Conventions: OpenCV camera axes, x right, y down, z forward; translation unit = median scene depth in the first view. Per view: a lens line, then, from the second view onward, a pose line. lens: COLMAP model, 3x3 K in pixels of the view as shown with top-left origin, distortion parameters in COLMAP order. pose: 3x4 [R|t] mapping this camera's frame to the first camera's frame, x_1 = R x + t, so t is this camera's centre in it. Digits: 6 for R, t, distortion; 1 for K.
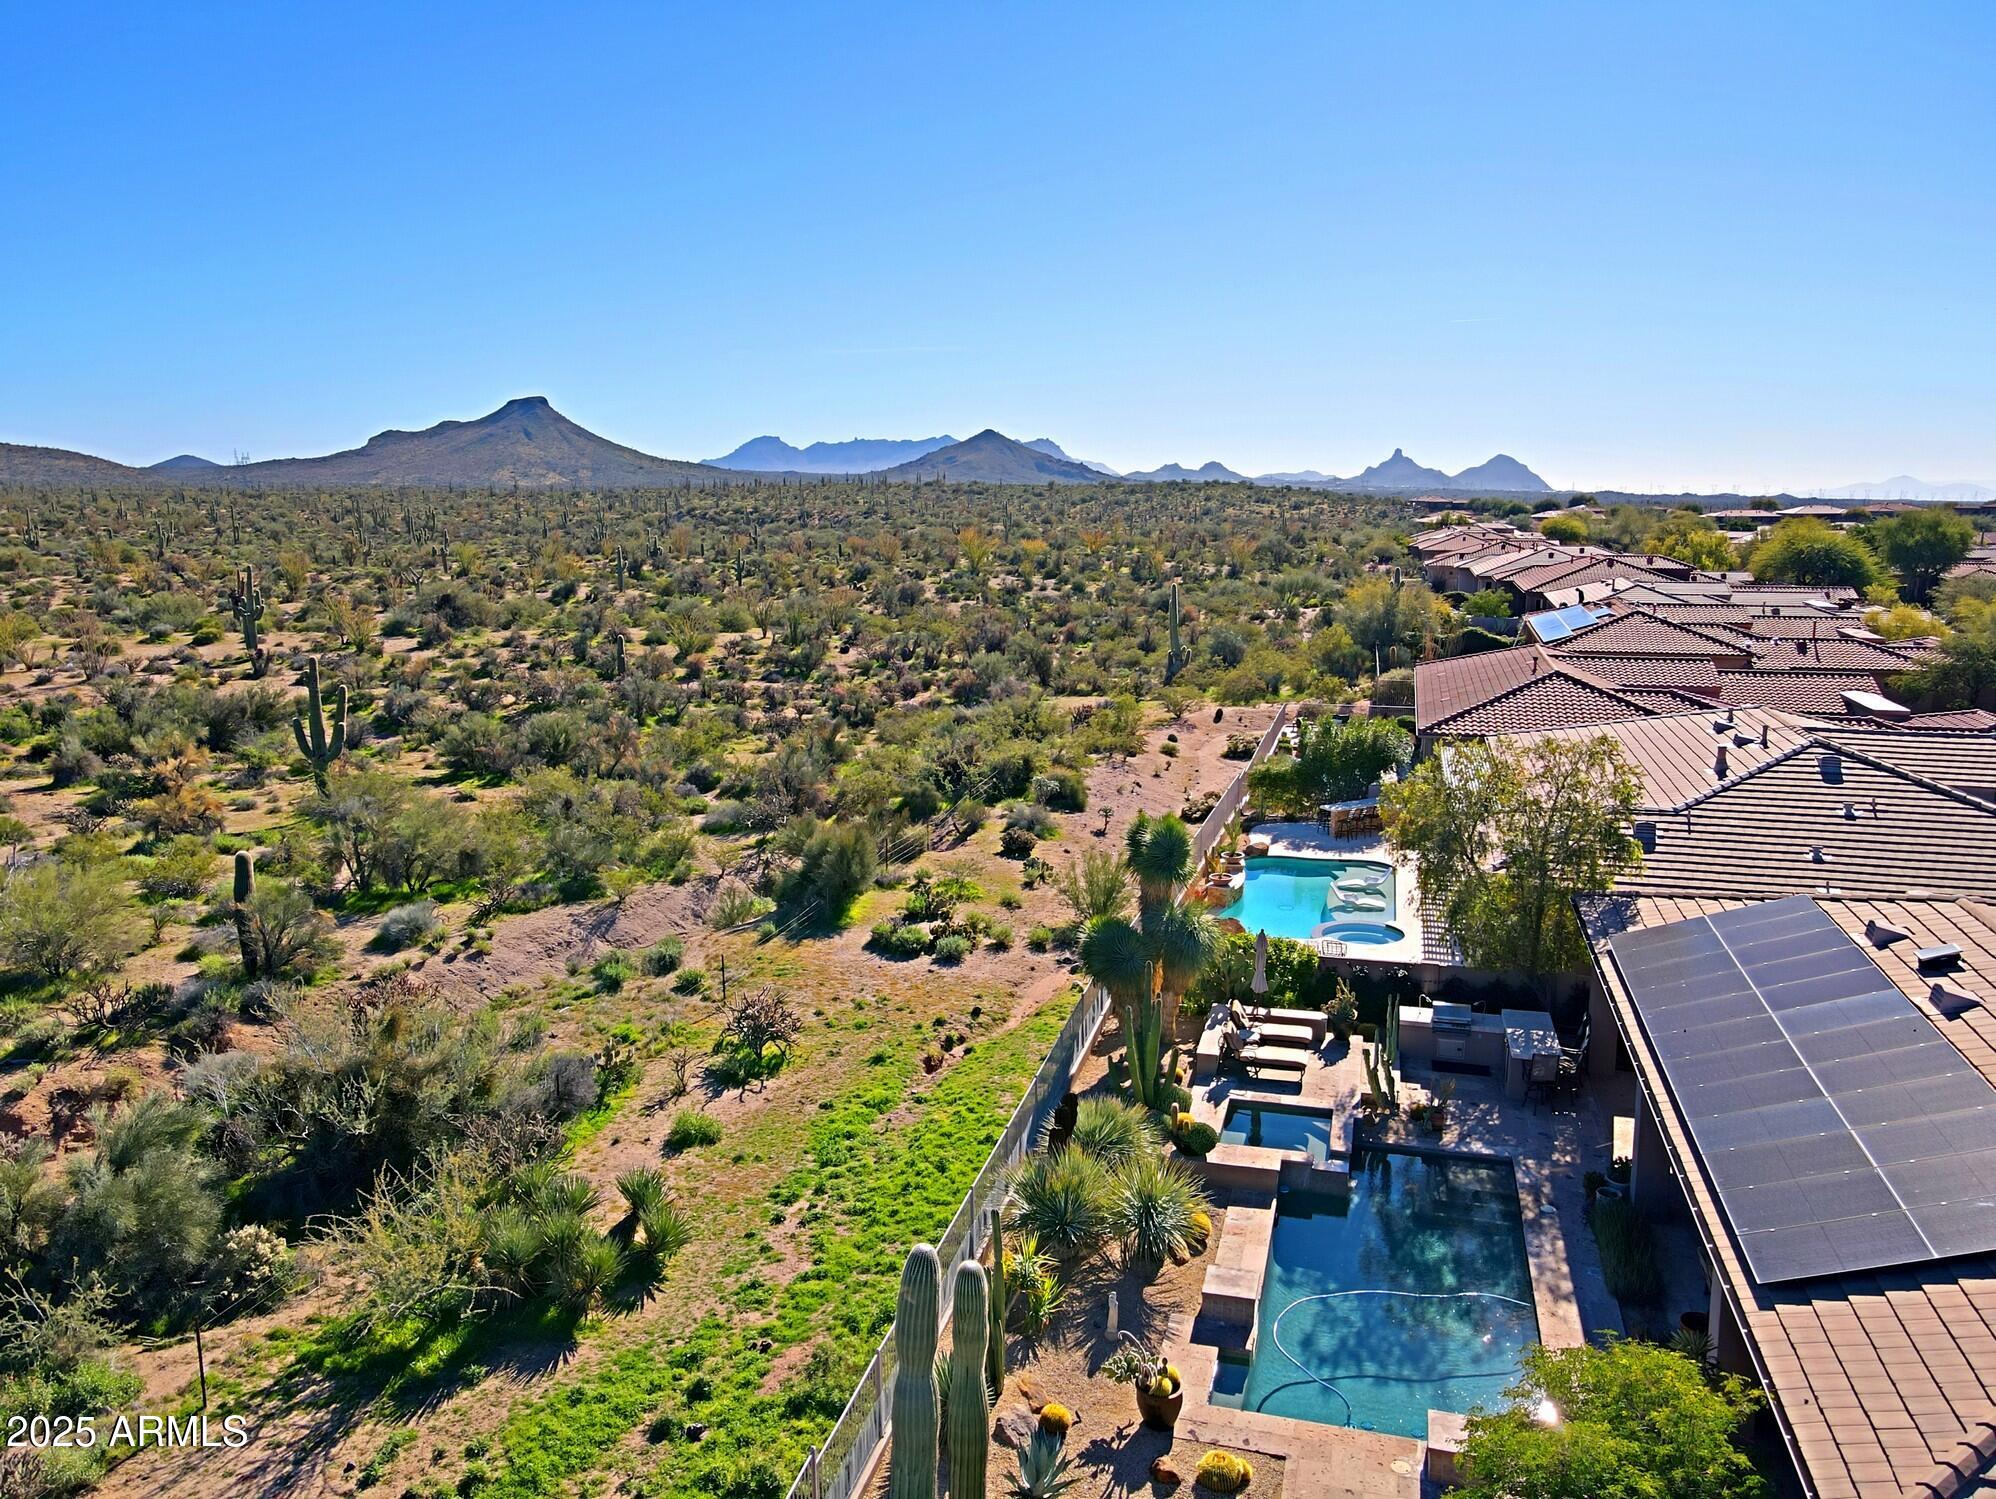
lens RADIAL K [[1465.0, 0, 998.0], [0, 1465.0, 749.5], [0, 0, 1]] dist [-0.013621, 0.090961]
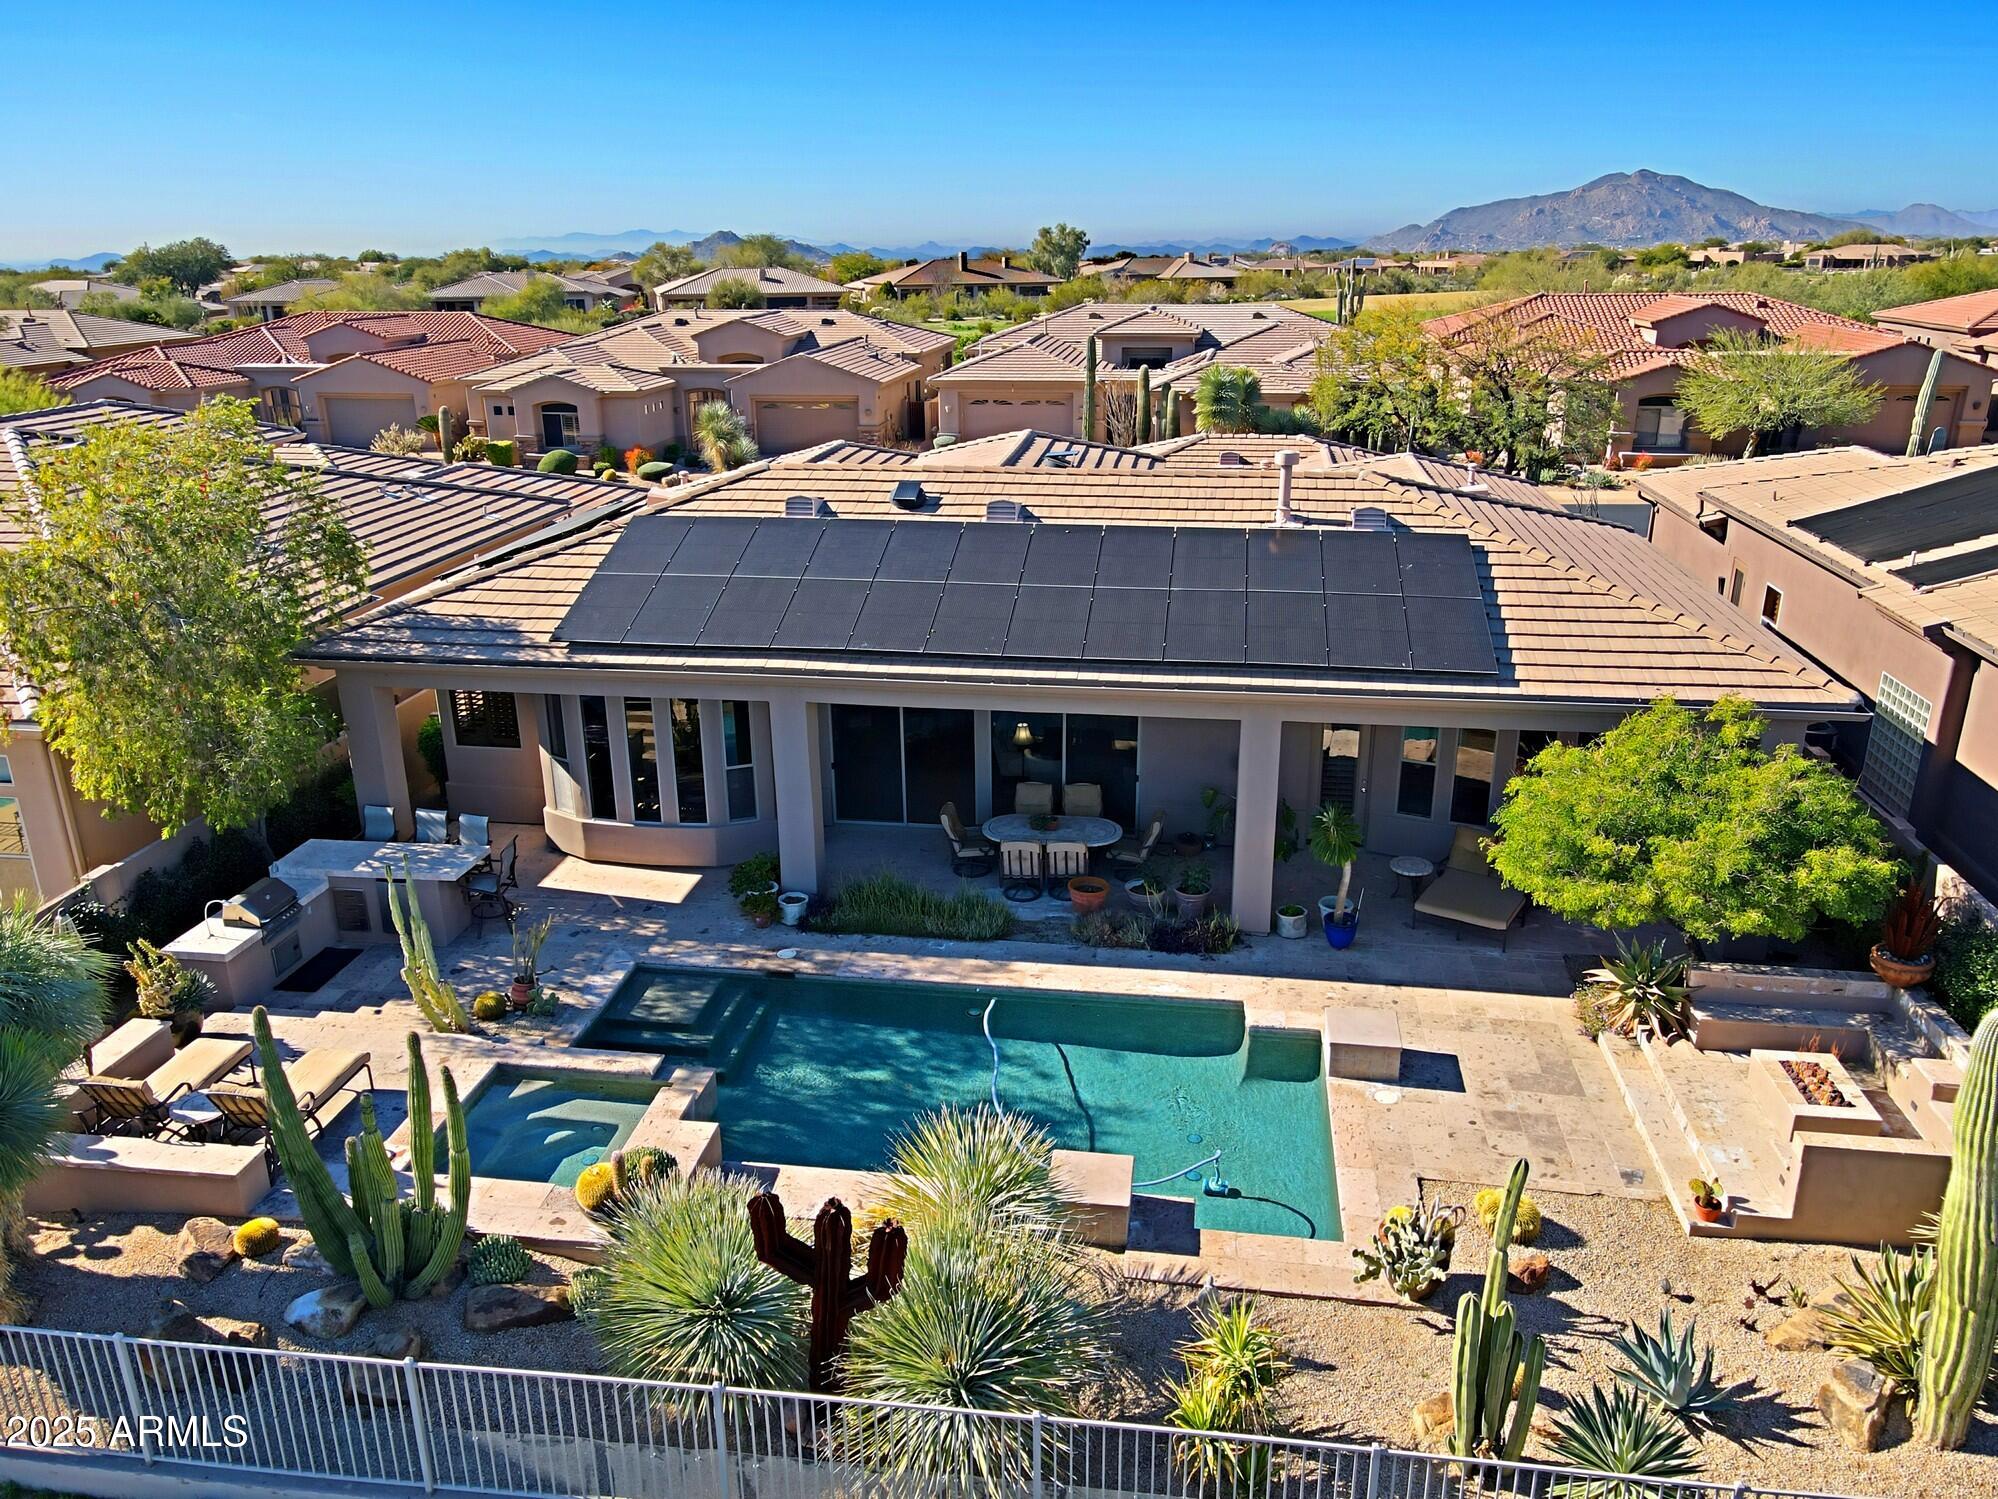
lens RADIAL K [[1465.0, 0, 999.0], [0, 1465.0, 749.5], [0, 0, 1]] dist [0.002279, 0.039986]
pose [[-0.121878, -0.321571, 0.939009, -0.263348], [0.190503, 0.920894, 0.340093, -0.021013], [-0.974092, 0.220334, -0.050977, 0.731190]]
